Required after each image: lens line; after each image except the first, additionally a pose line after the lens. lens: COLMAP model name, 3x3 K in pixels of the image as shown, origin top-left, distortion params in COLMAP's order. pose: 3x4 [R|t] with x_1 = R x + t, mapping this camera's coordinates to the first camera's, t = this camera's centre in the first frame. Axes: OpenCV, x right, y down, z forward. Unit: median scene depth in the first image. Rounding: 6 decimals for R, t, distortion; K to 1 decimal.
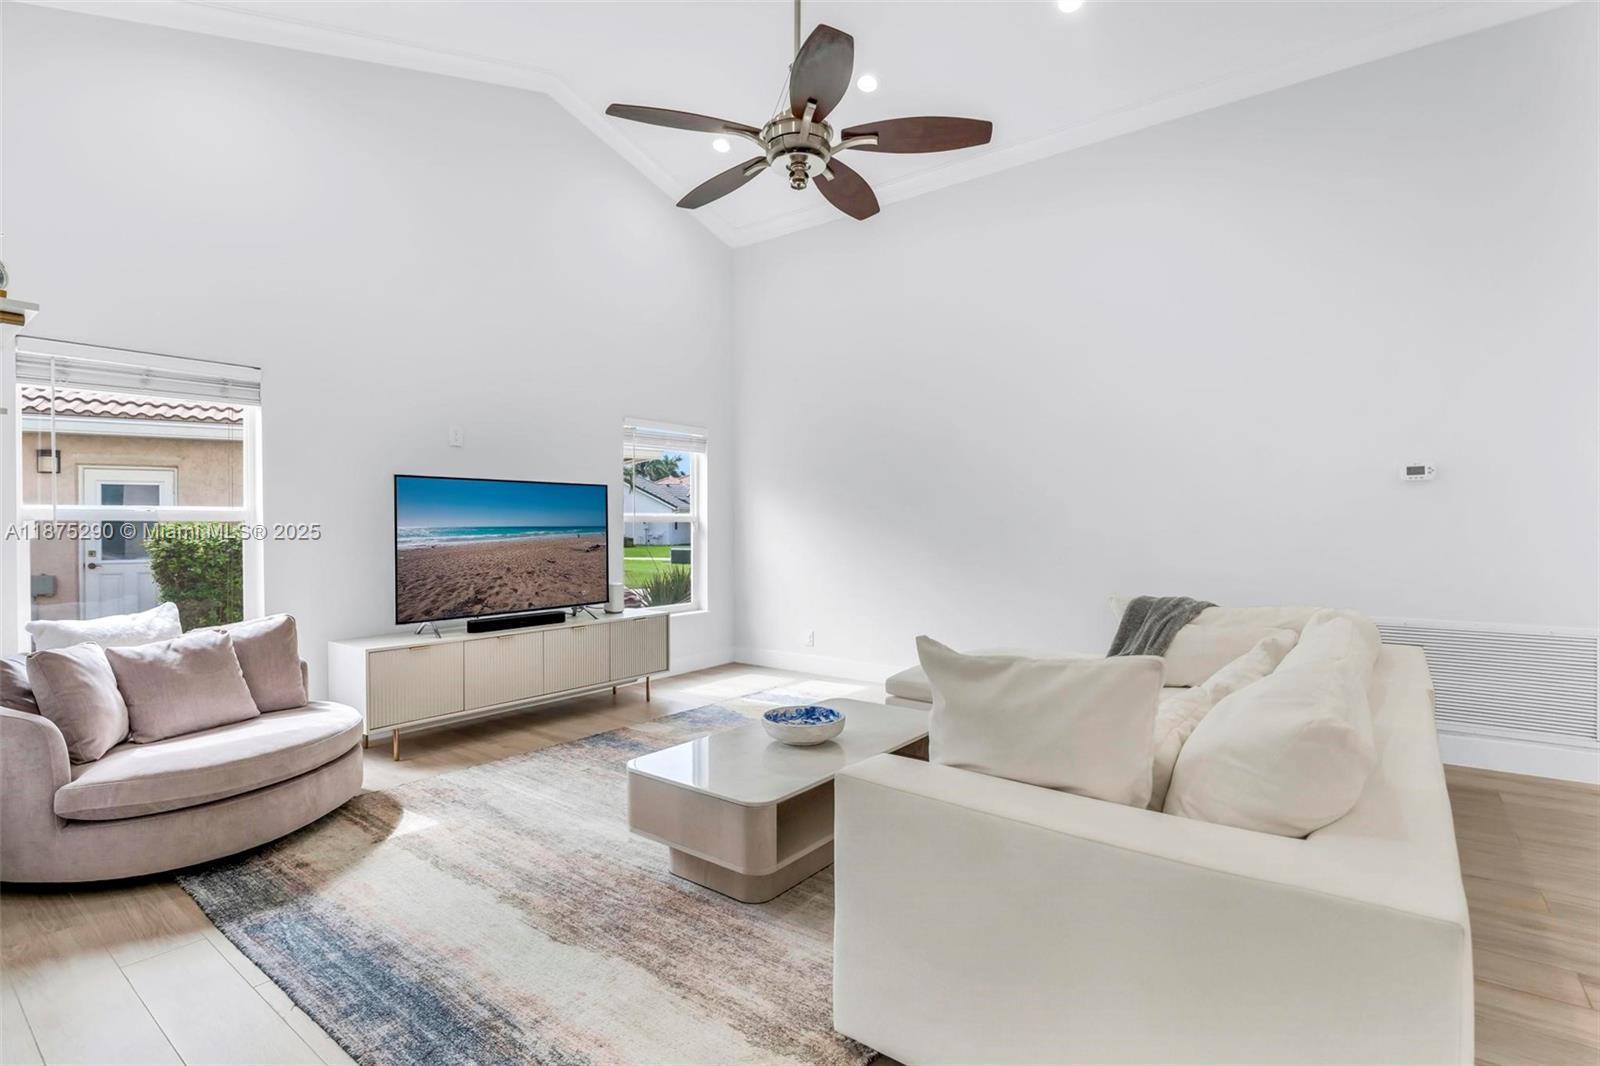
lens RADIAL K [[757.9, 0, 797.8], [0, 757.9, 519.6], [0, 0, 1]] dist [-0.019485, 0.003628]
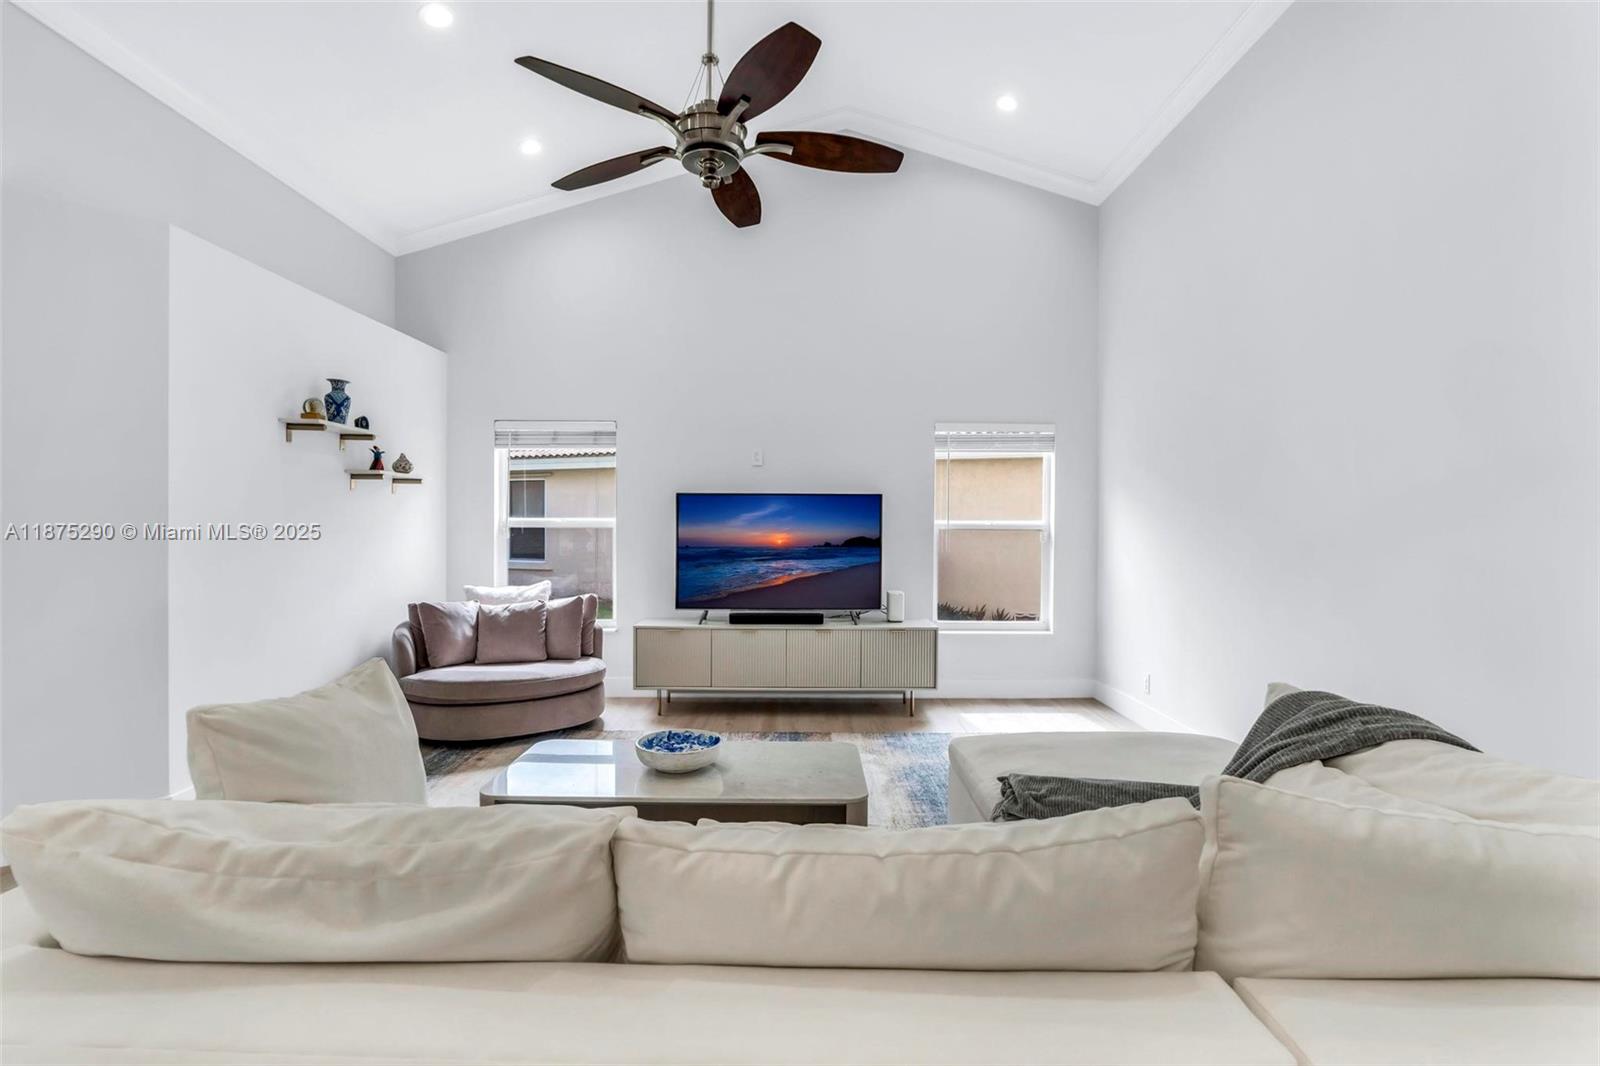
lens RADIAL K [[757.9, 0, 805.6], [0, 757.9, 527.3], [0, 0, 1]] dist [-0.019485, 0.003628]
pose [[0.615713, 0.012029, -0.787879, 0.696880], [-0.001491, 0.999899, 0.014101, -0.022658], [0.787969, -0.007507, 0.615669, 0.431695]]
